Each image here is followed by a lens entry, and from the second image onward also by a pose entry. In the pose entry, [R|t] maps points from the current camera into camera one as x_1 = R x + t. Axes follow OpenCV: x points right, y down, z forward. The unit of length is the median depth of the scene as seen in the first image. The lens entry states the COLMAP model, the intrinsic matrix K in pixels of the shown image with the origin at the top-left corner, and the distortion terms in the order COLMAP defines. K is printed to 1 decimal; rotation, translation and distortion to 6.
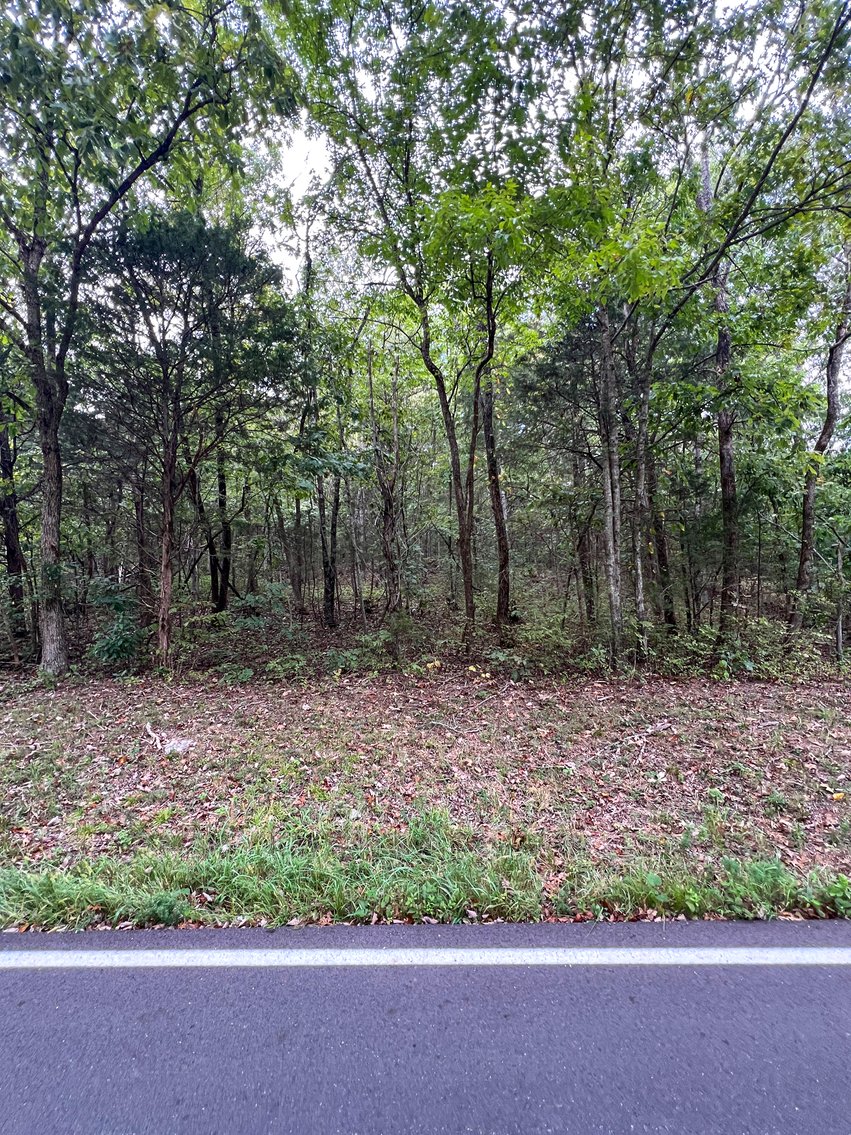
lens RADIAL K [[455.9, 0, 424.7], [0, 455.9, 567.9], [0, 0, 1]] dist [-0.001478, 0.001083]
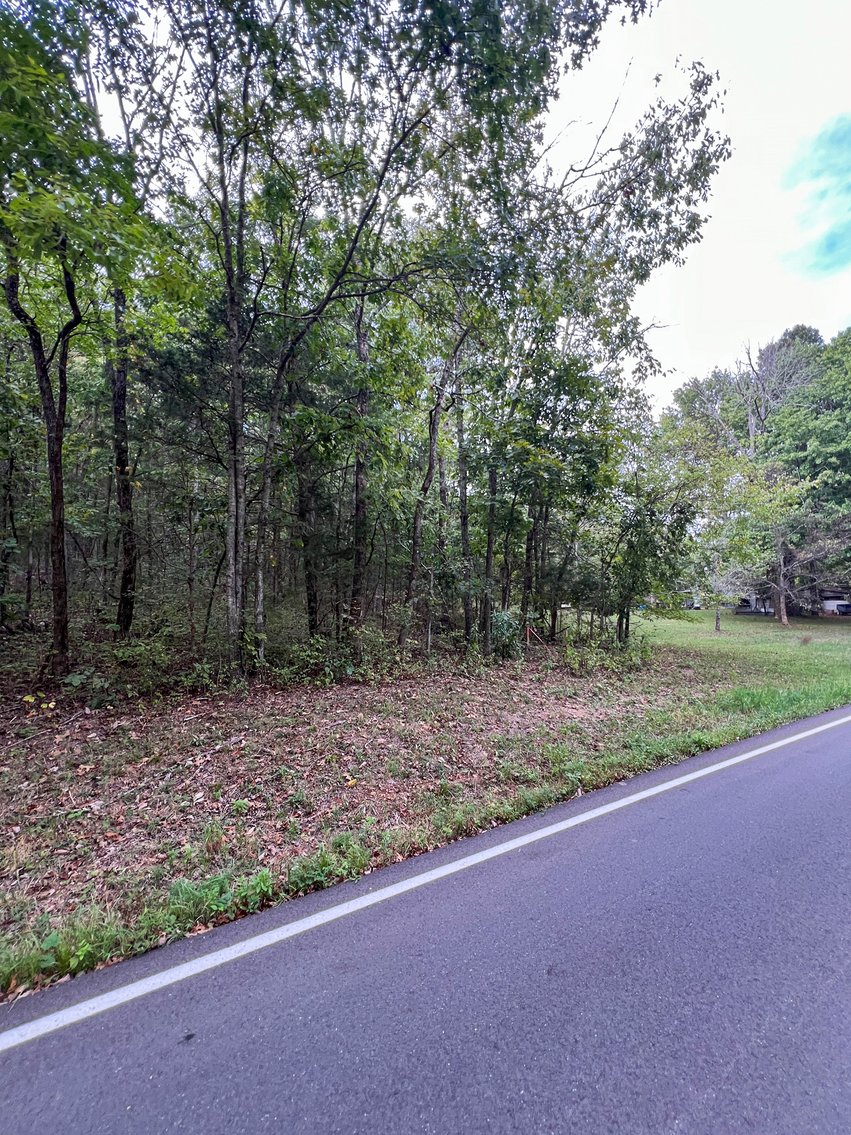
lens RADIAL K [[455.9, 0, 423.9], [0, 455.9, 568.9], [0, 0, 1]] dist [-0.001478, 0.001083]
pose [[0.834854, 0.052586, 0.547953, 0.311674], [-0.039790, 0.998588, -0.035209, -0.004658], [-0.549031, 0.007591, 0.835768, -0.053390]]
